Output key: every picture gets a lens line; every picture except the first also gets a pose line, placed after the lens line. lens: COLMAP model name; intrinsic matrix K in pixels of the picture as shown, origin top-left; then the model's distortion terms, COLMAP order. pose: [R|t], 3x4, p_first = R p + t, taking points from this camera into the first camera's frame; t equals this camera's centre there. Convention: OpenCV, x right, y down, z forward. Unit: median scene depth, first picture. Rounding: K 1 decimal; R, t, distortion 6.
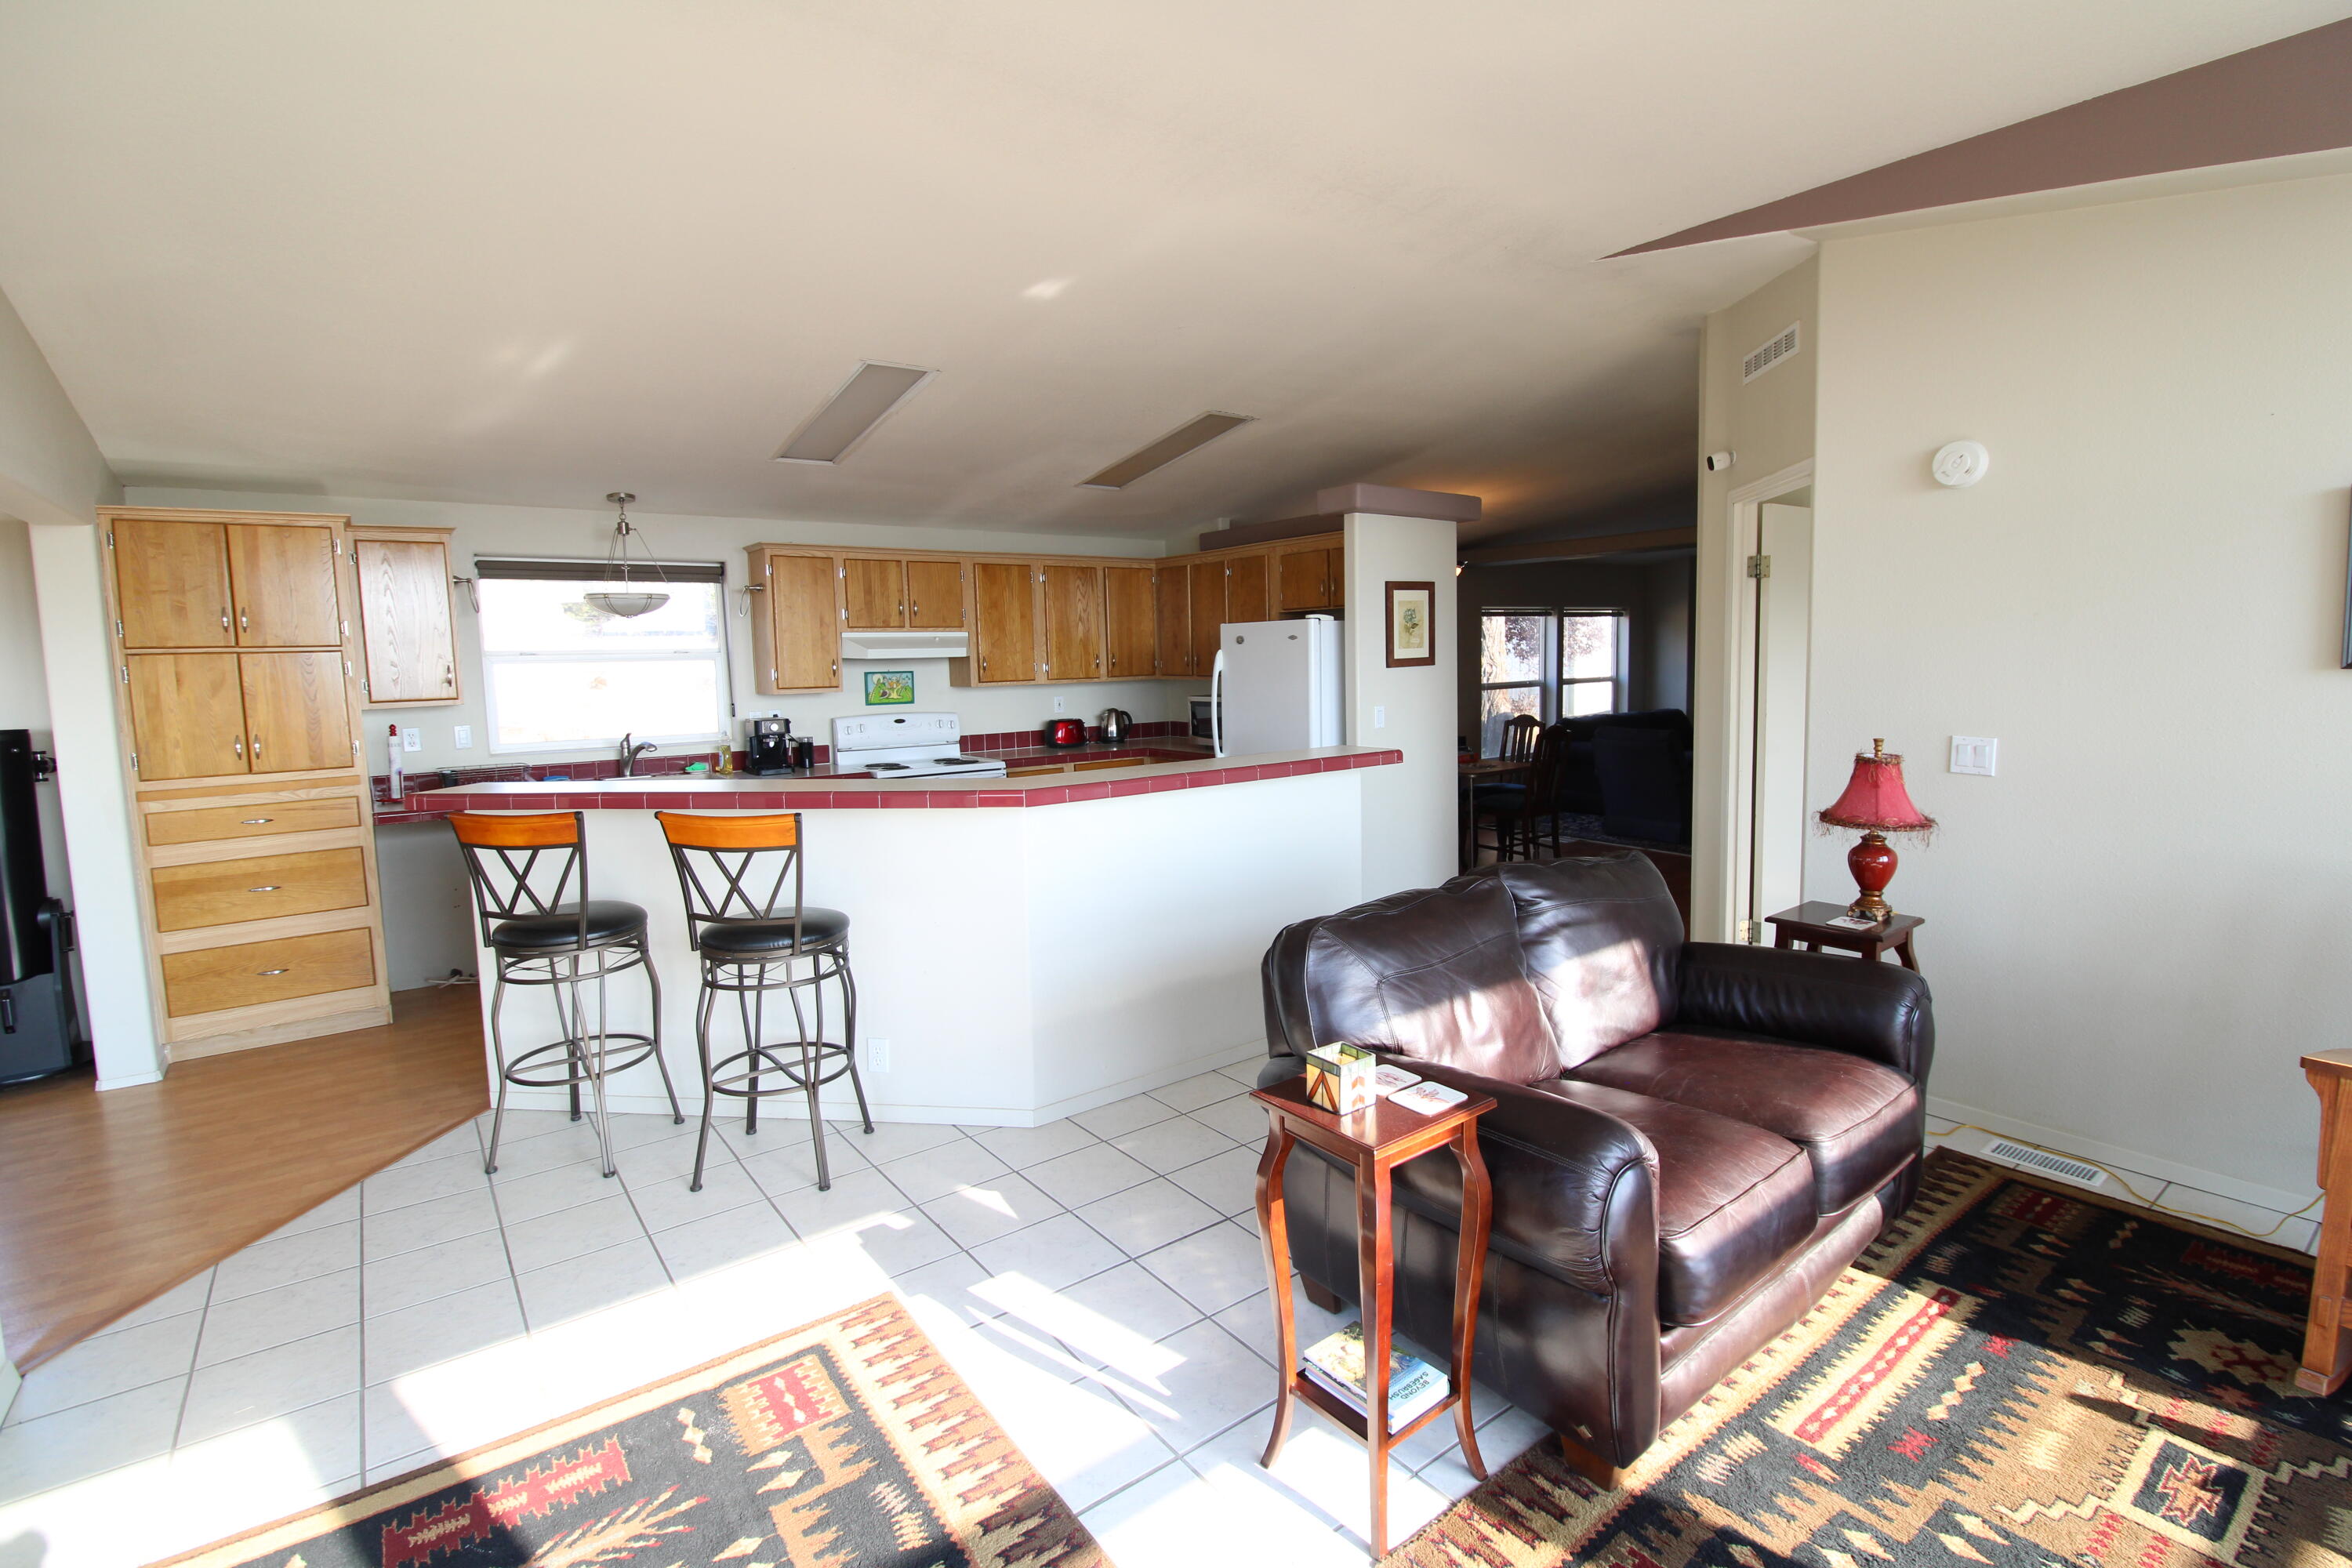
lens RADIAL K [[1127.8, 0, 1204.9], [0, 1127.8, 767.5], [0, 0, 1]] dist [-0.008575, -0.008412]
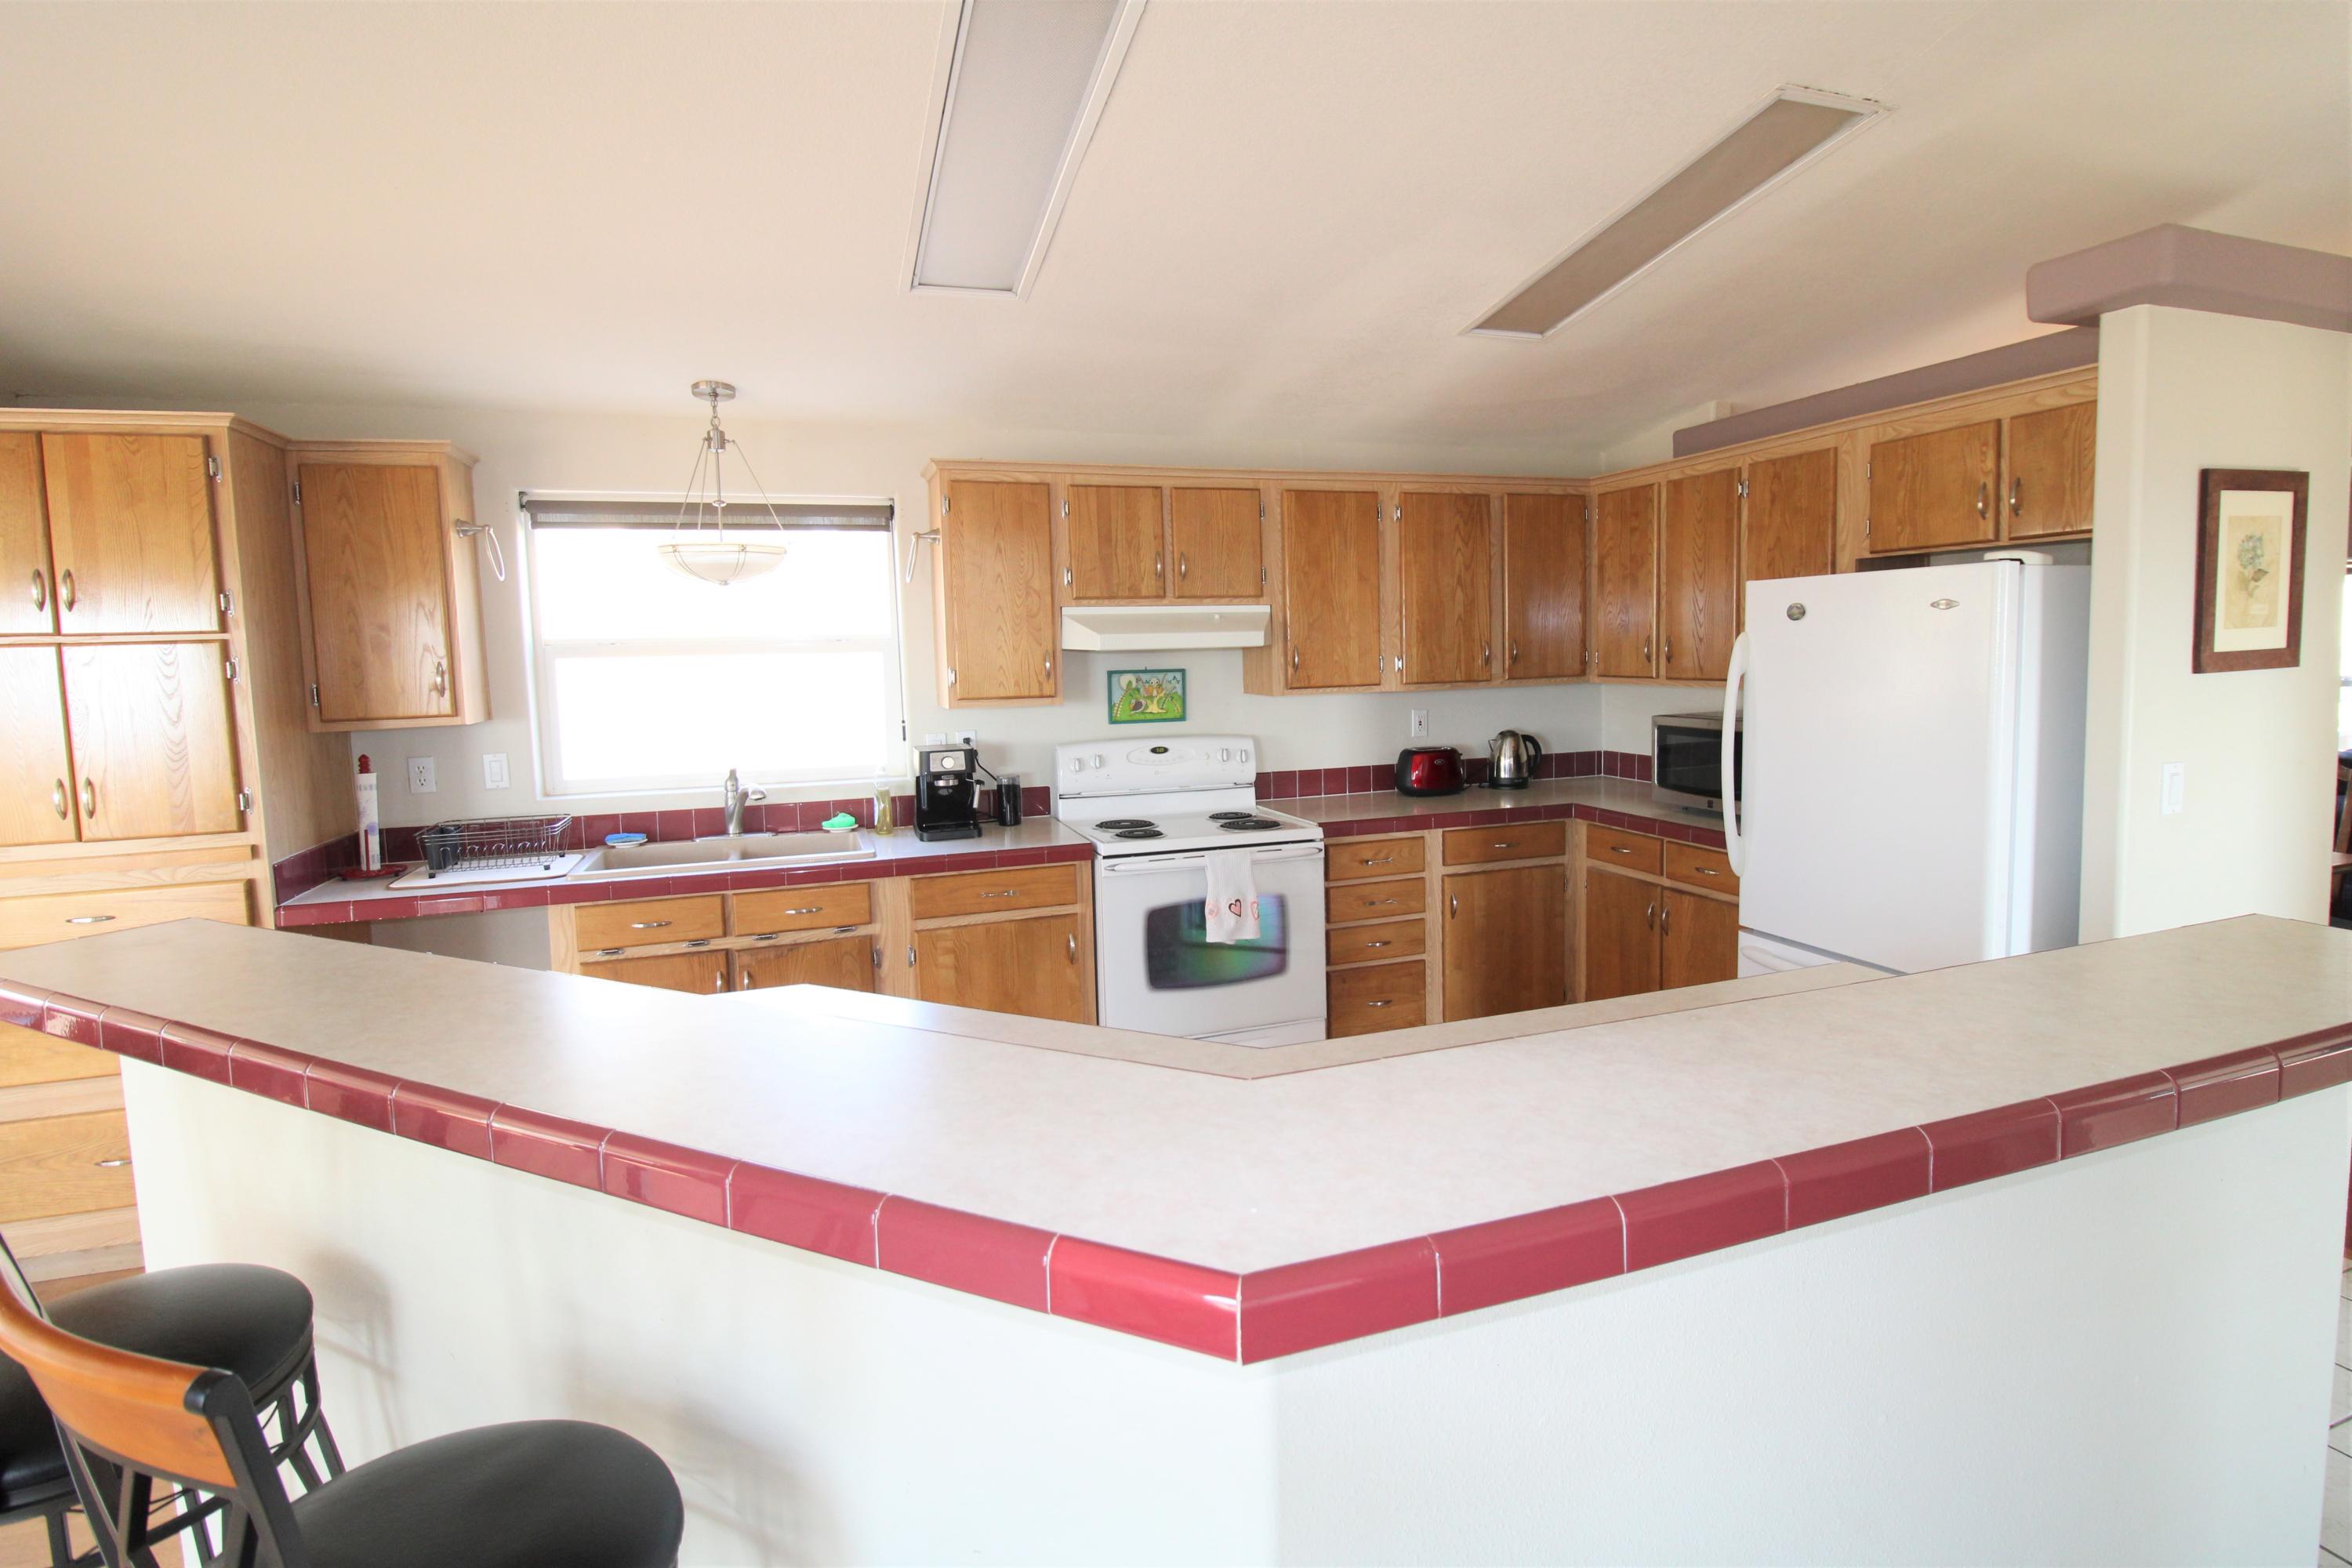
lens RADIAL K [[1127.8, 0, 1196.5], [0, 1127.8, 765.0], [0, 0, 1]] dist [-0.008575, -0.008412]
pose [[0.949391, 0.031057, -0.312557, -0.060358], [-0.027931, 0.999505, 0.014473, -0.045166], [0.312852, -0.005011, 0.949789, 0.442318]]
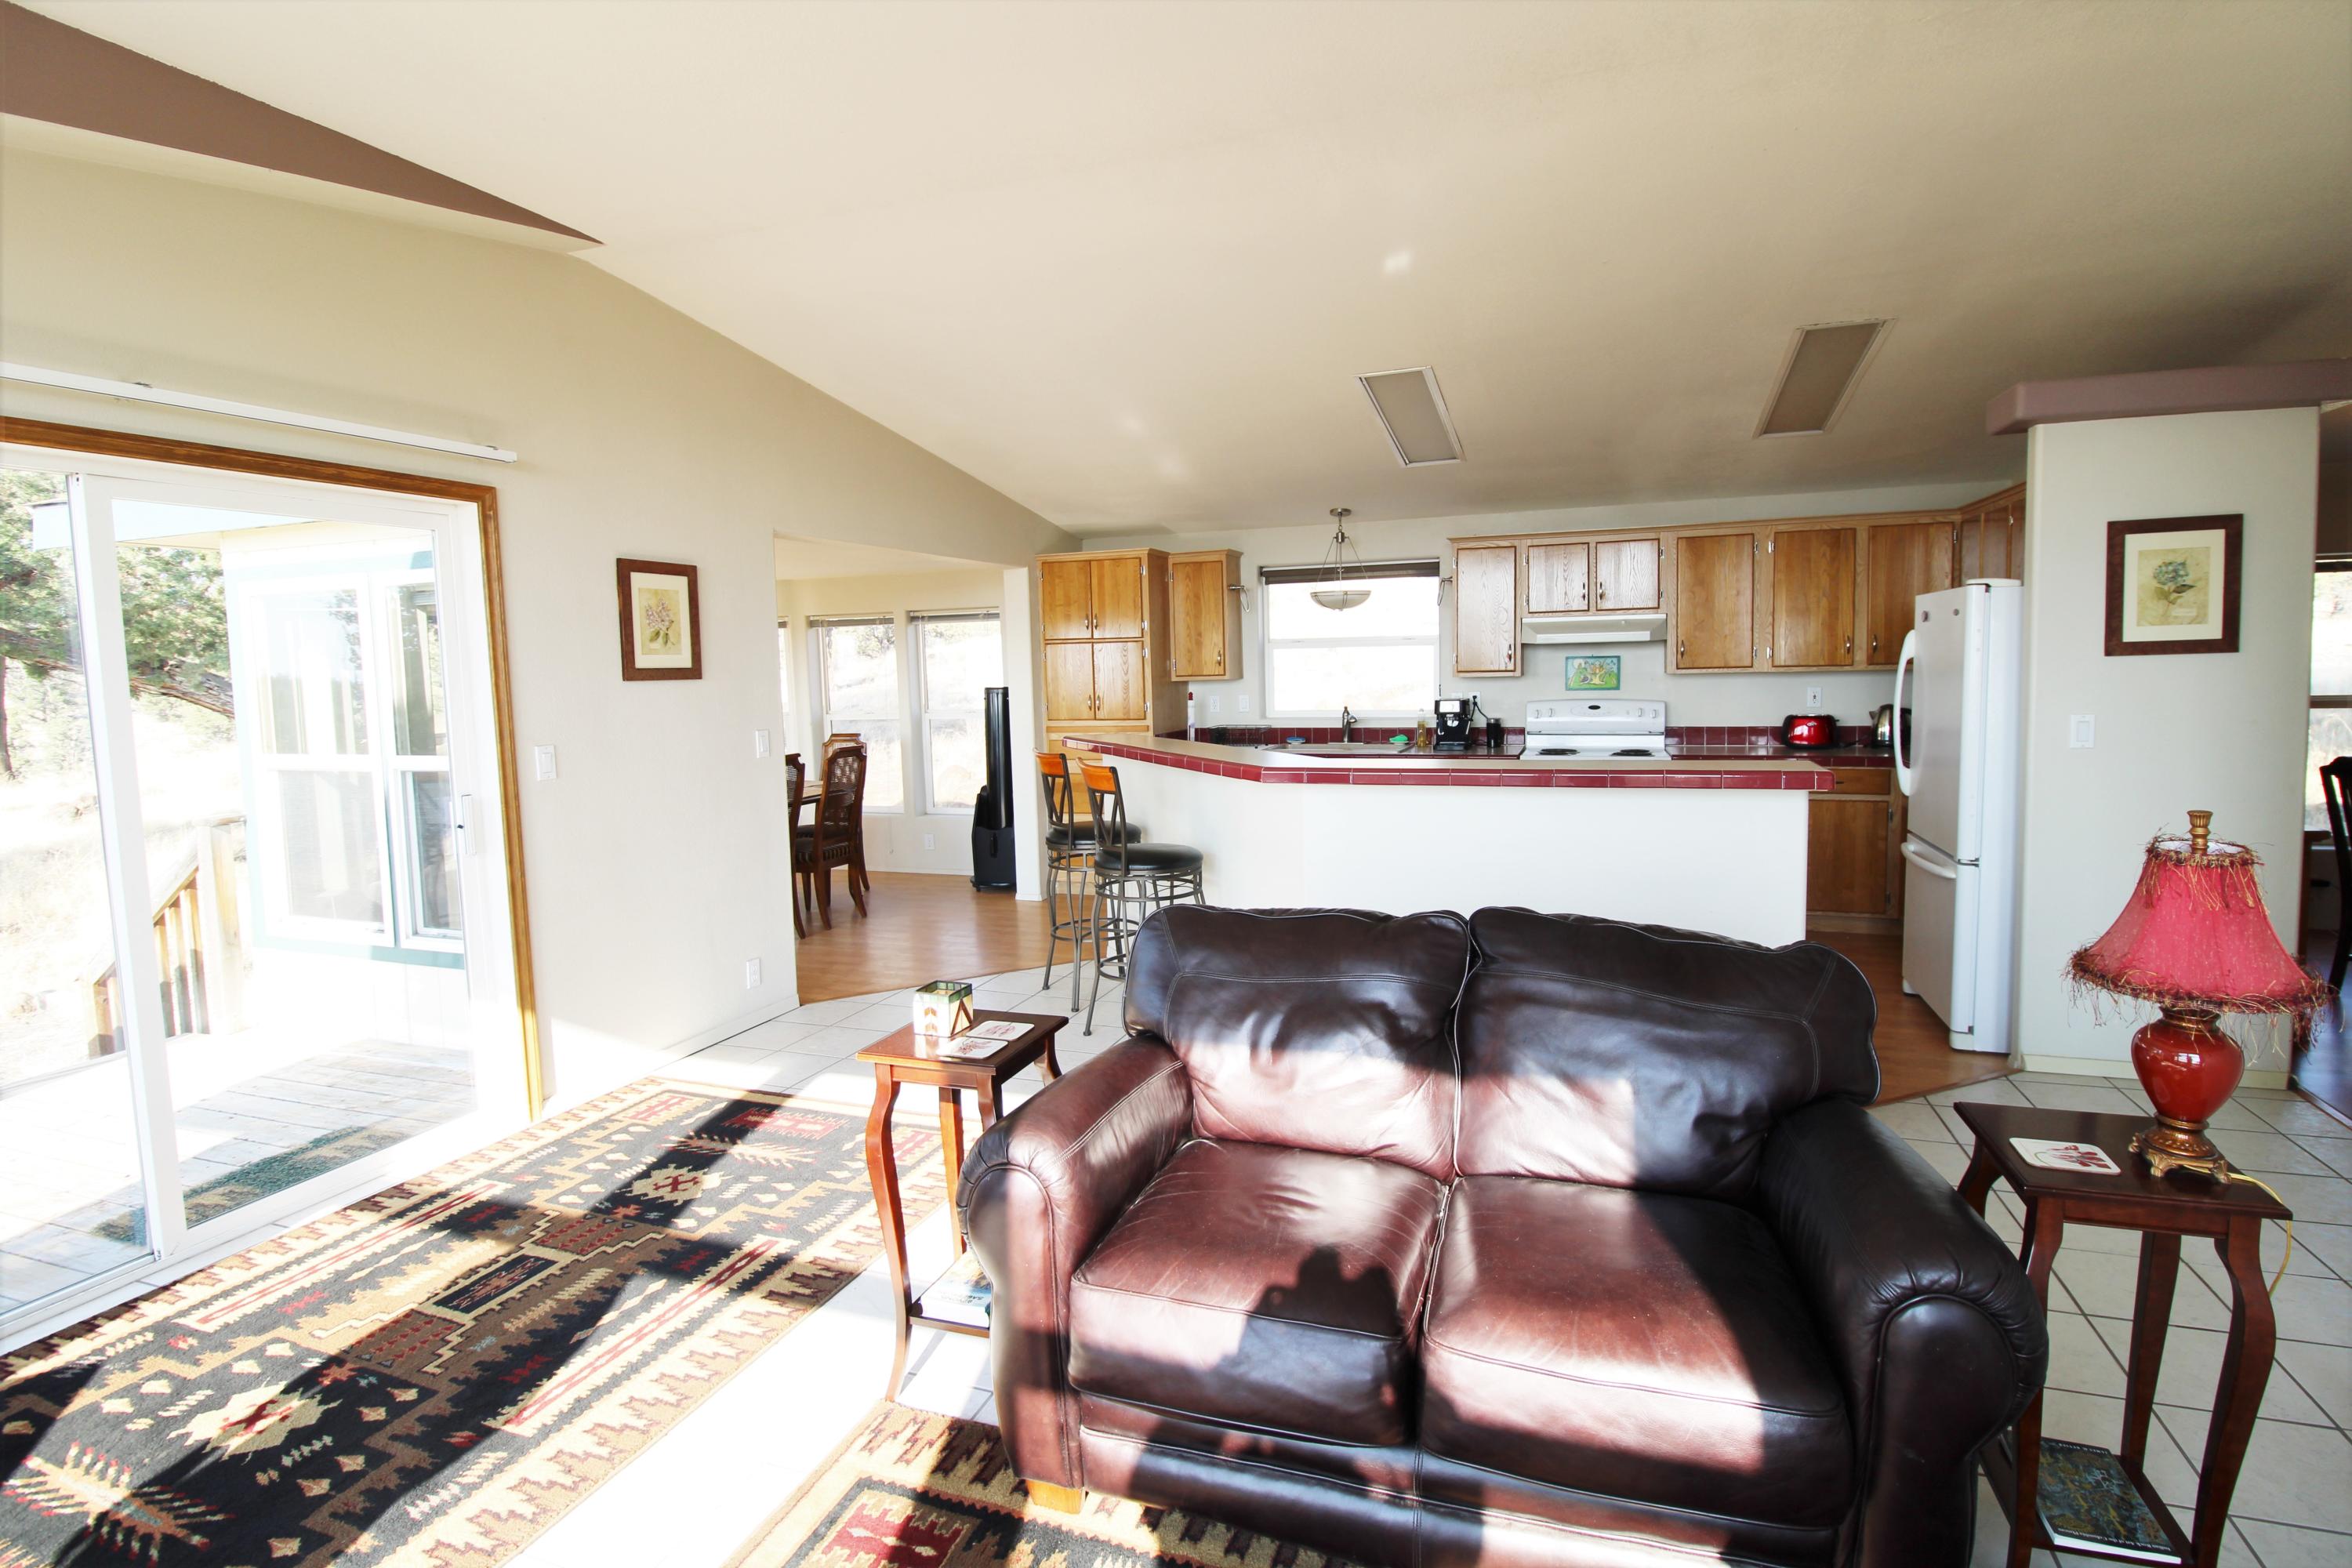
lens RADIAL K [[1127.8, 0, 1178.7], [0, 1127.8, 773.1], [0, 0, 1]] dist [-0.008575, -0.008412]
pose [[0.523778, 0.092024, -0.846870, 0.399197], [-0.073274, 0.995330, 0.062837, -0.020524], [0.848697, 0.029141, 0.528075, 0.192274]]
